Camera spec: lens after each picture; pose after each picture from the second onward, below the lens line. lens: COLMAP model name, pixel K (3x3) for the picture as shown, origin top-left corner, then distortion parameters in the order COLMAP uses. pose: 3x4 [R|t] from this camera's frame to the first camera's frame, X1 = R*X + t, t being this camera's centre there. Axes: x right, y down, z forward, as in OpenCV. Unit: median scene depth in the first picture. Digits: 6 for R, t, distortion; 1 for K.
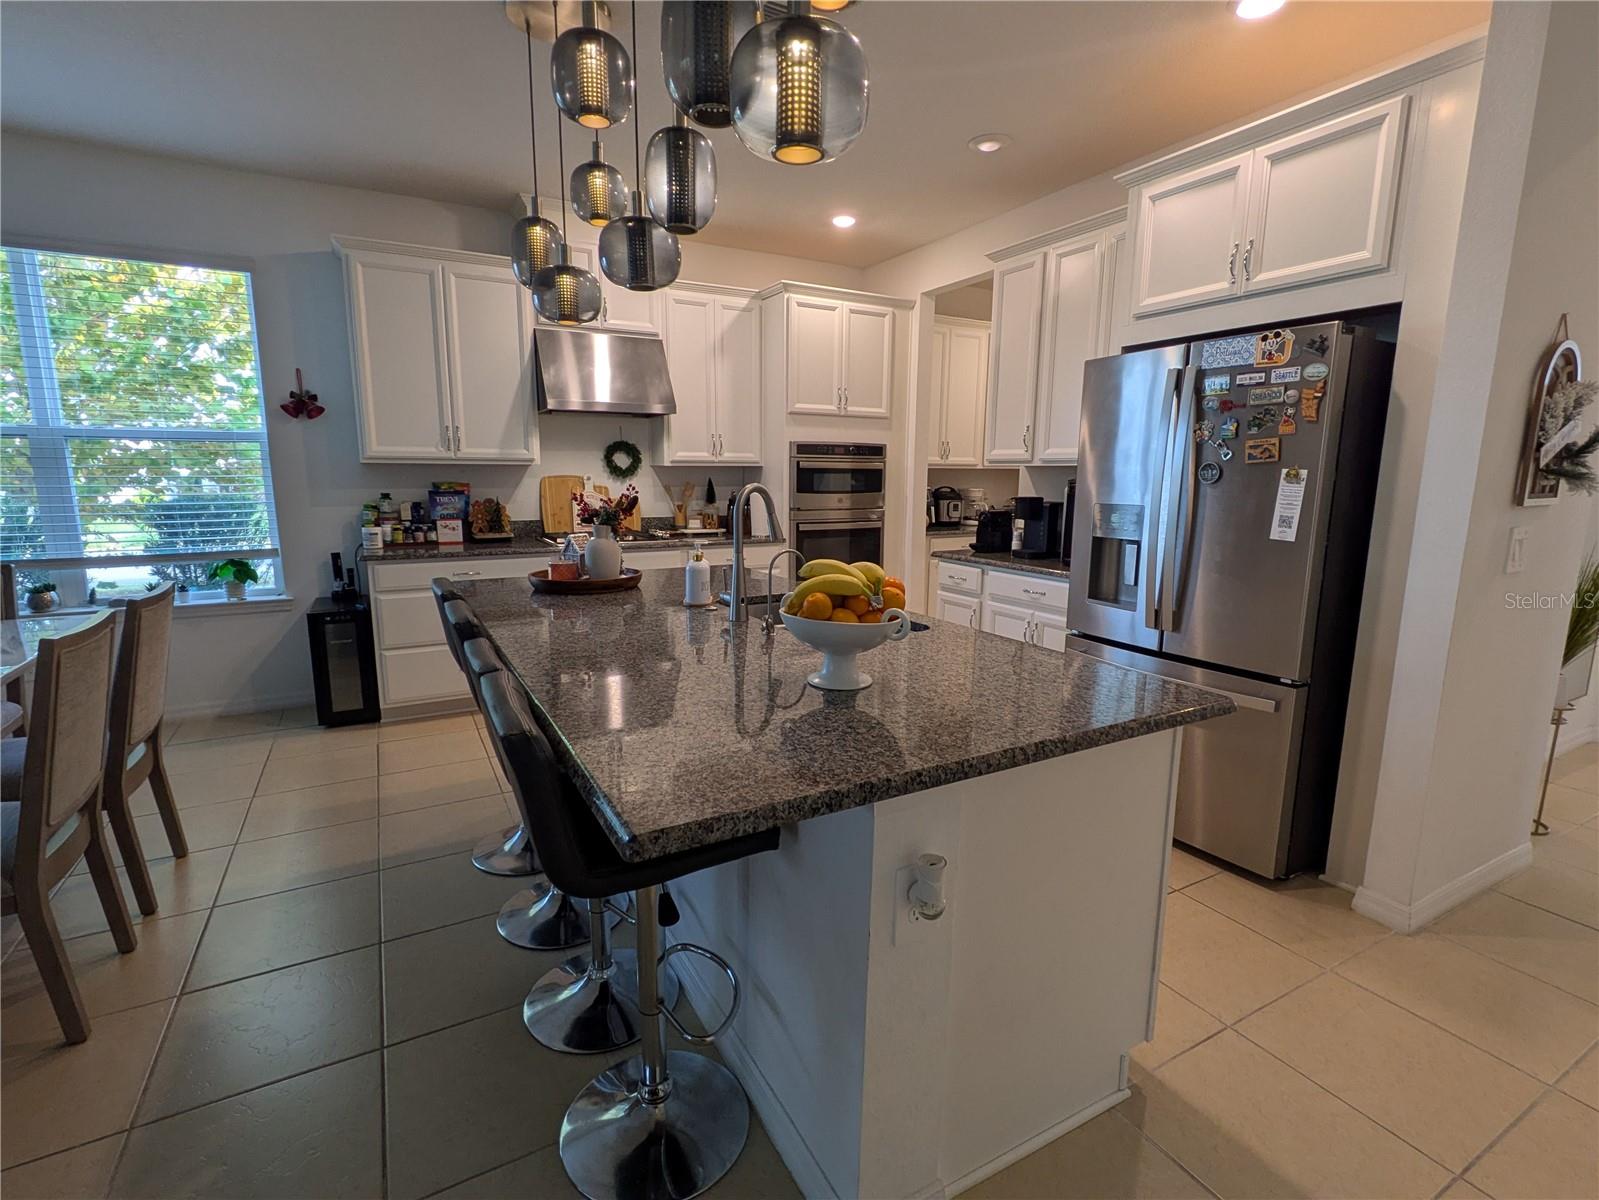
lens RADIAL K [[752.6, 0, 796.4], [0, 752.6, 600.1], [0, 0, 1]] dist [0.006376, -0.004000]
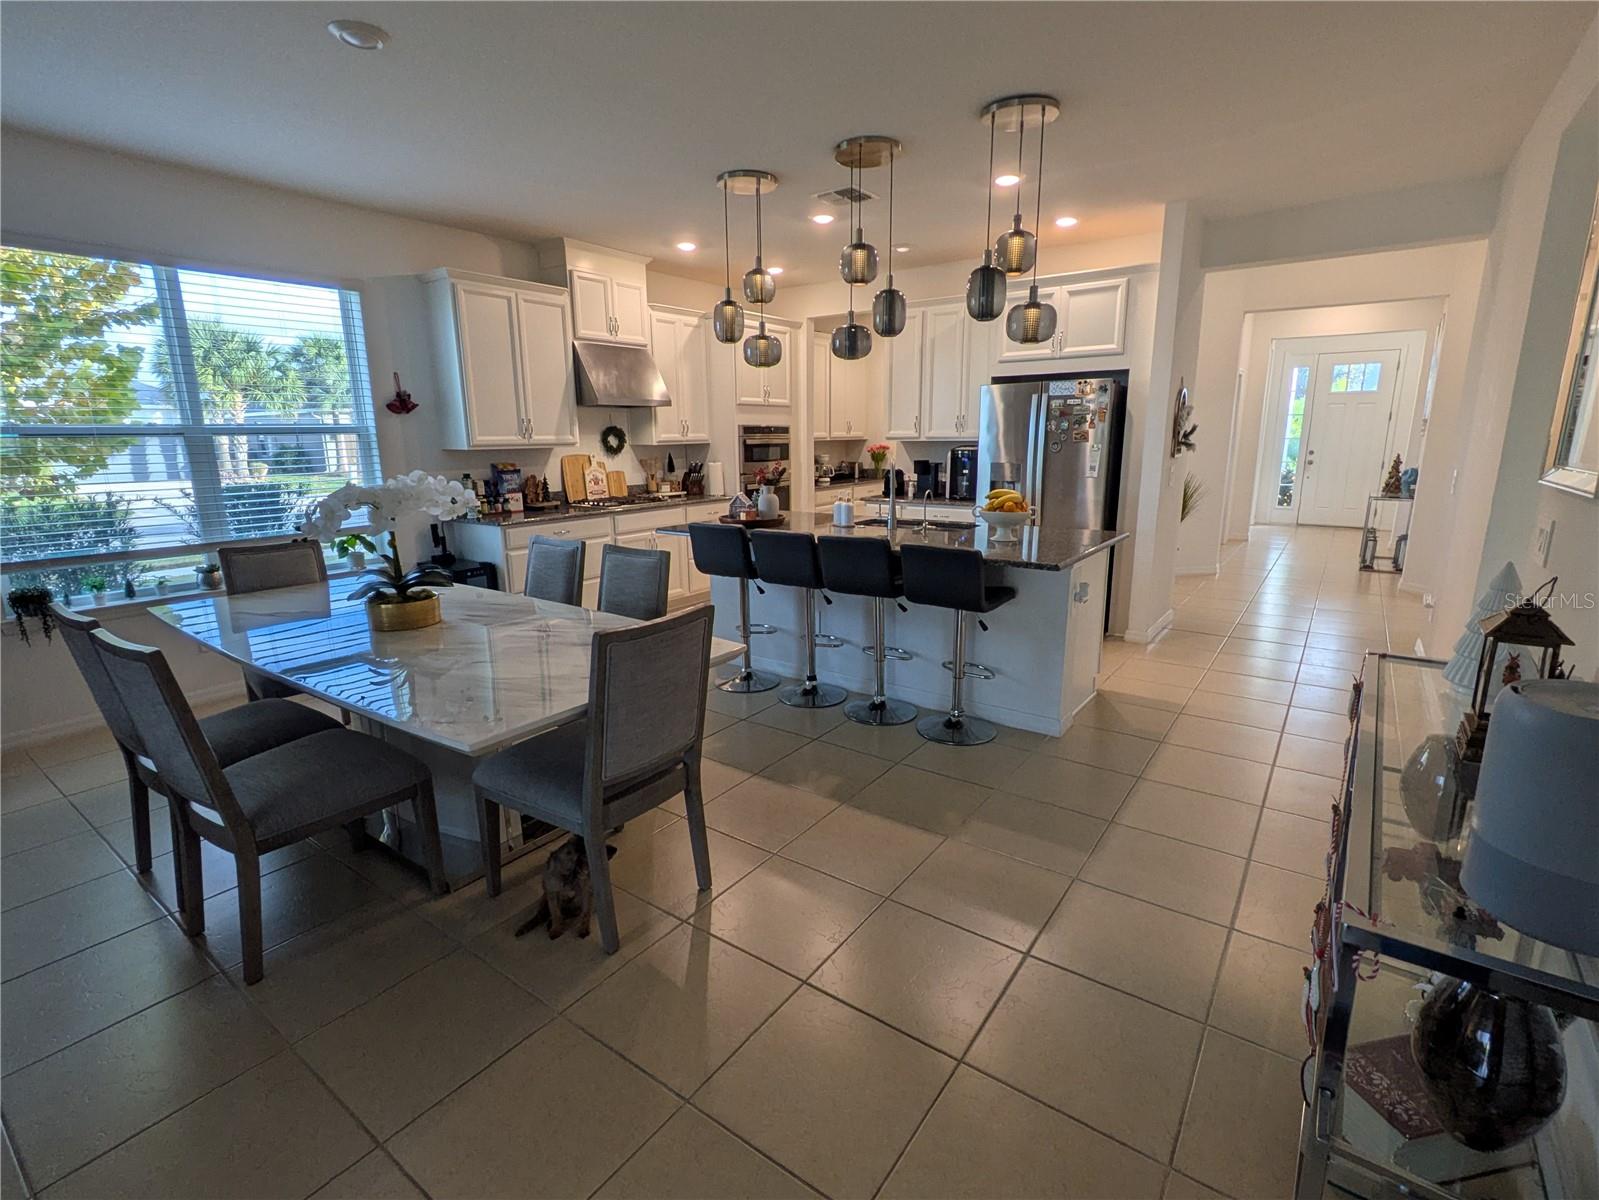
lens RADIAL K [[752.6, 0, 794.1], [0, 752.6, 599.5], [0, 0, 1]] dist [0.006376, -0.004000]
pose [[0.907274, -0.106861, 0.406736, -0.515292], [0.088107, 0.994013, 0.064620, 0.027182], [-0.411207, -0.022792, 0.911257, -0.309940]]
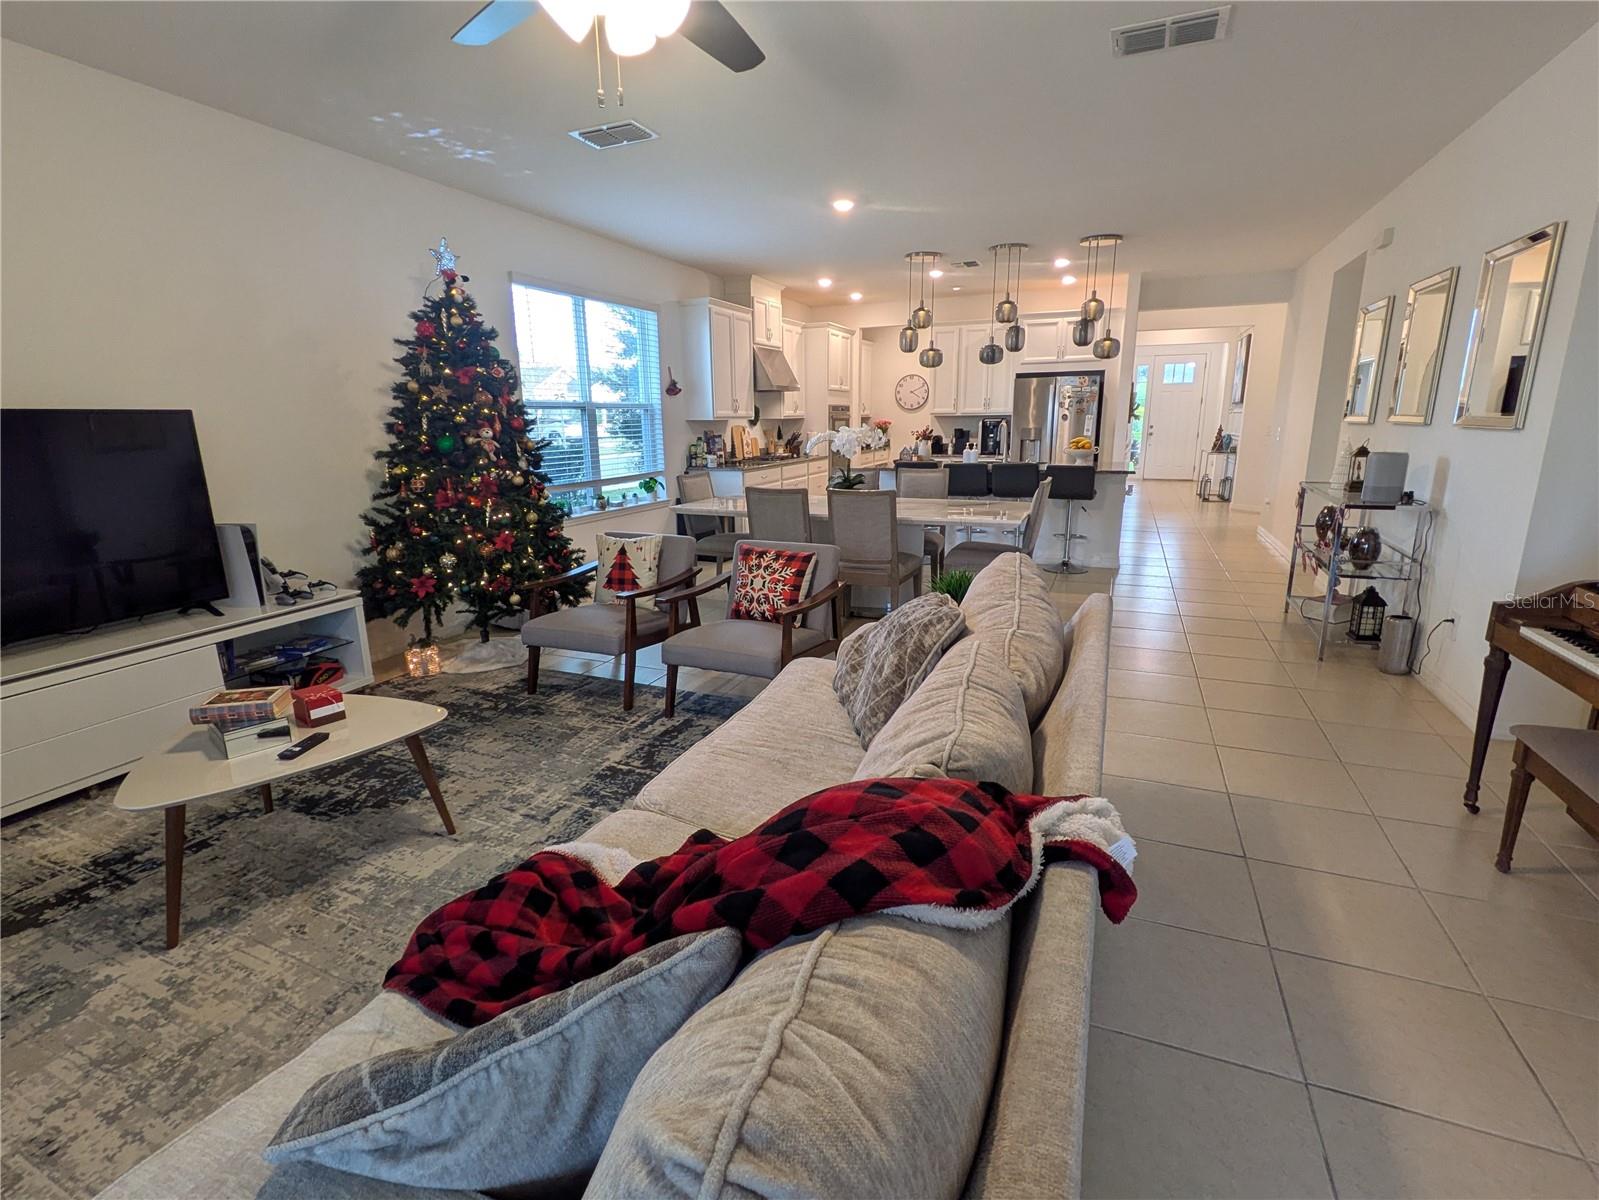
lens RADIAL K [[752.6, 0, 792.9], [0, 752.6, 598.6], [0, 0, 1]] dist [0.006376, -0.004000]
pose [[0.789762, -0.160384, 0.592075, -1.319946], [0.122390, 0.987007, 0.104110, 0.069161], [-0.601080, -0.009758, 0.799129, -0.501875]]
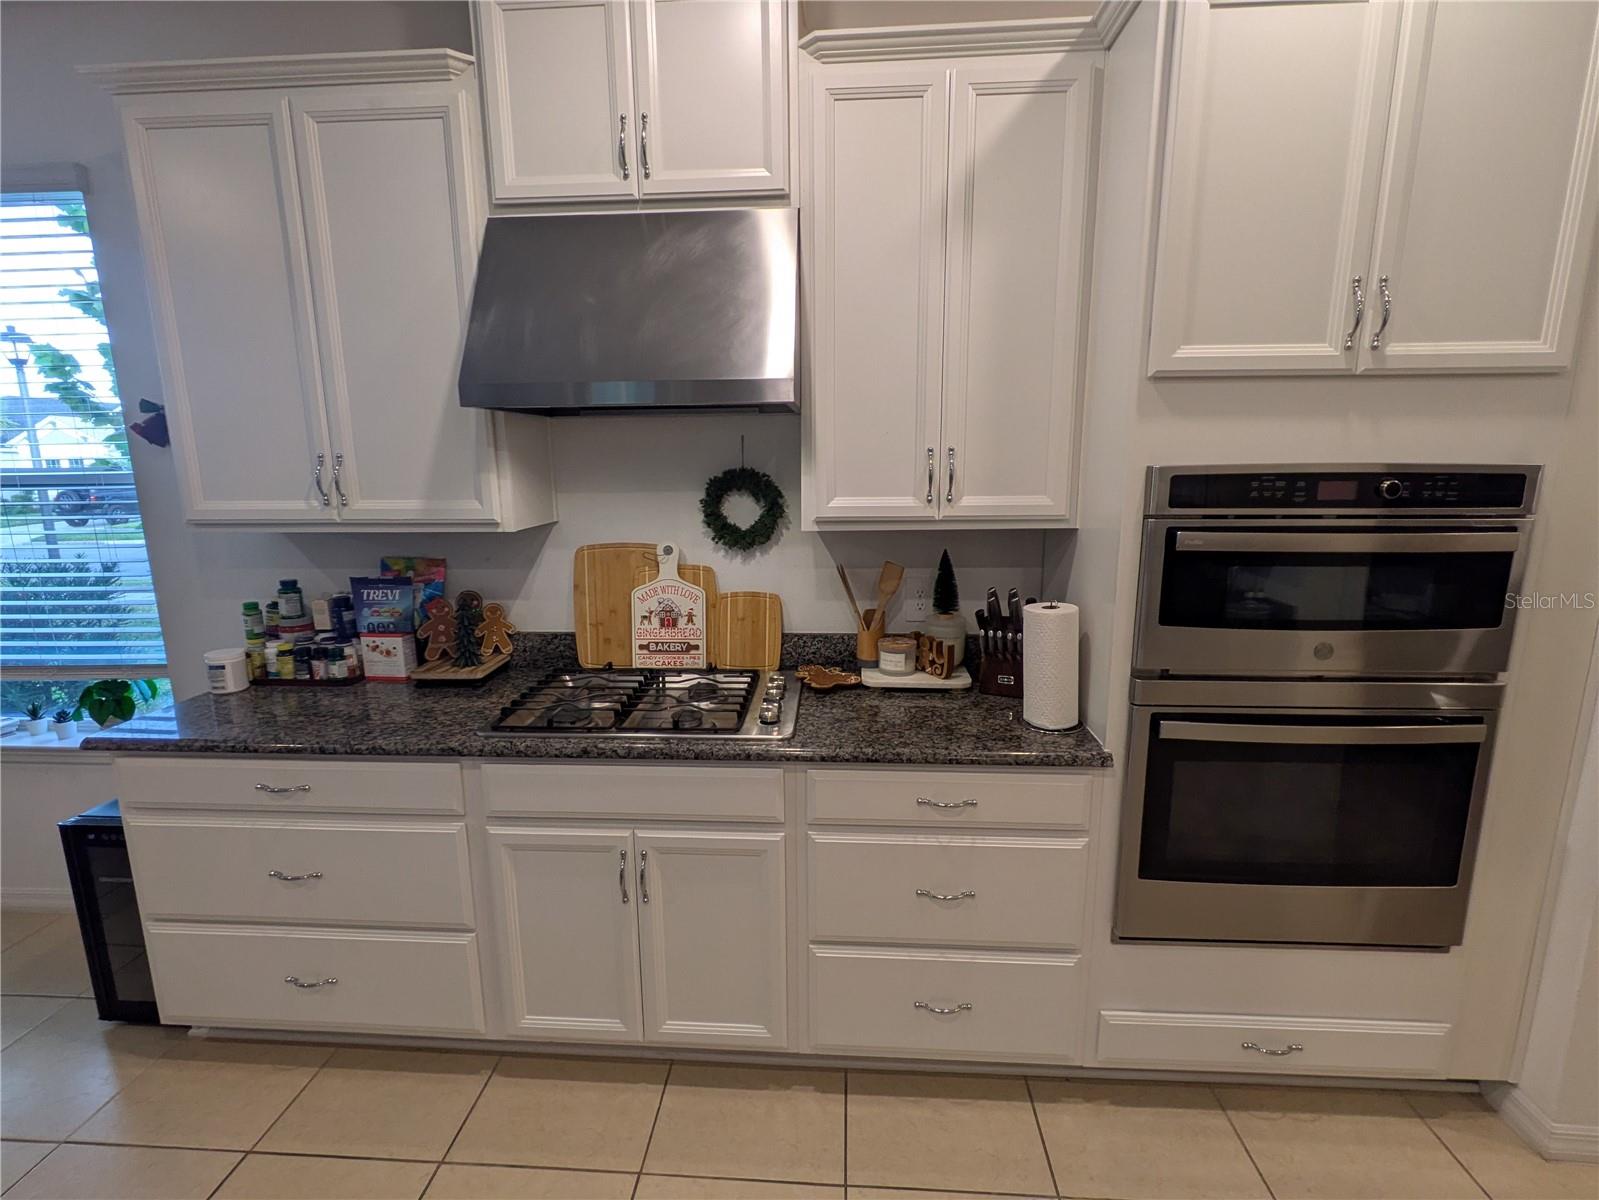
lens RADIAL K [[752.6, 0, 794.1], [0, 752.6, 598.8], [0, 0, 1]] dist [0.006376, -0.004000]
pose [[0.841351, 0.086184, -0.533574, 0.040766], [-0.076936, 0.996249, 0.039603, -0.157231], [0.534986, 0.007731, 0.844826, 0.653547]]
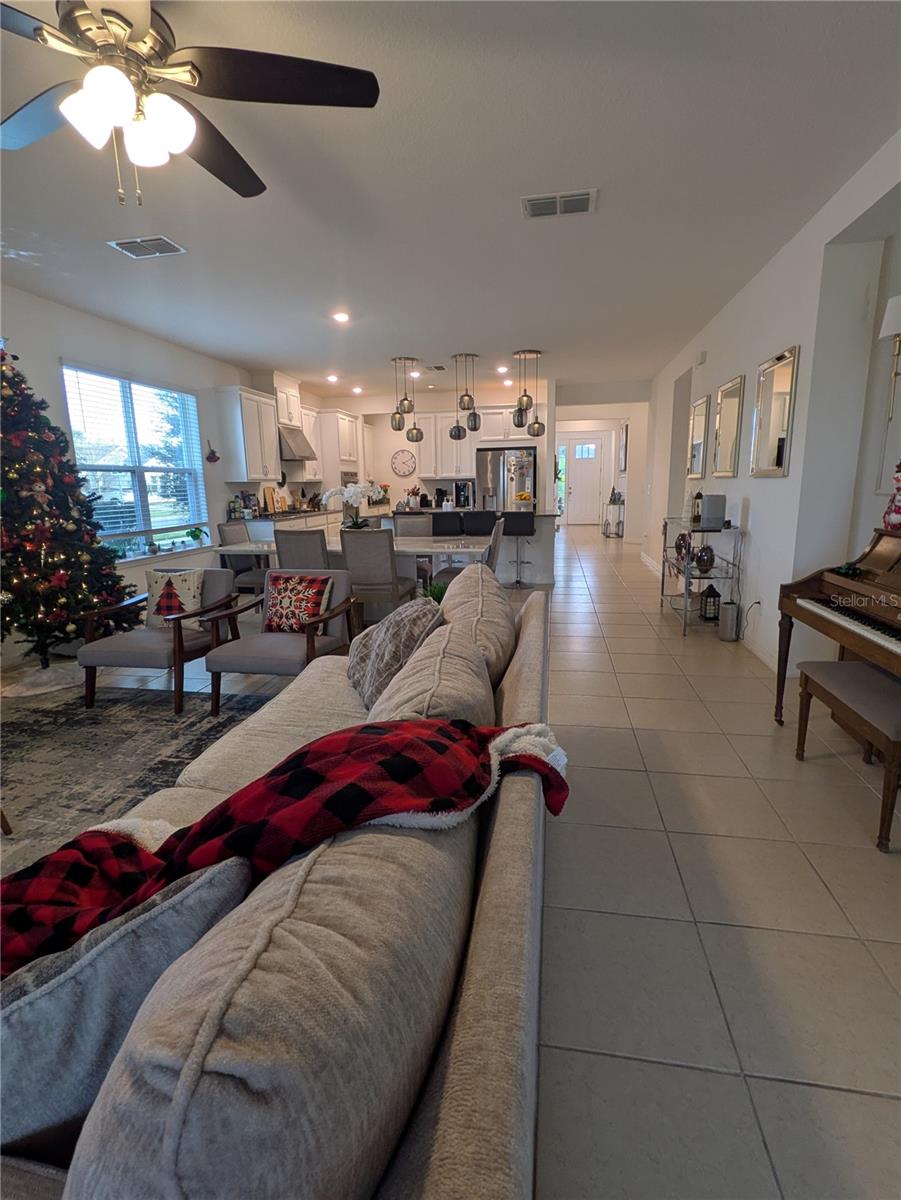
lens RADIAL K [[566.8, 0, 448.6], [0, 566.8, 597.1], [0, 0, 1]] dist [-0.000386, 0.000616]
pose [[0.633093, -0.171202, 0.754906, -1.307026], [0.155361, 0.983494, 0.092751, 0.087380], [-0.758325, 0.058563, 0.649241, -0.498617]]
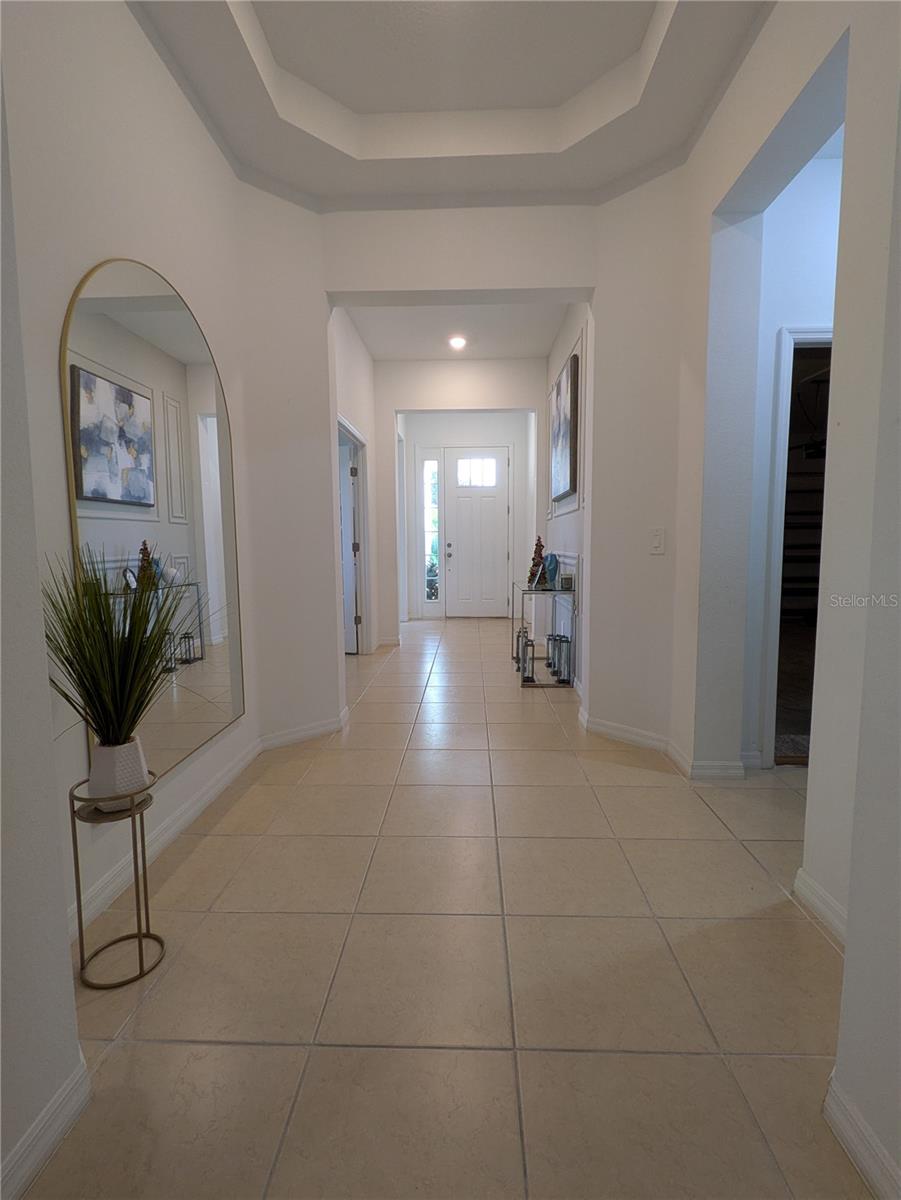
lens RADIAL K [[566.8, 0, 450.7], [0, 566.8, 595.4], [0, 0, 1]] dist [-0.000386, 0.000616]
pose [[0.511797, -0.086984, 0.854692, 0.428485], [0.153356, 0.988132, 0.008734, 0.004240], [-0.845308, 0.126602, 0.519062, 0.276633]]
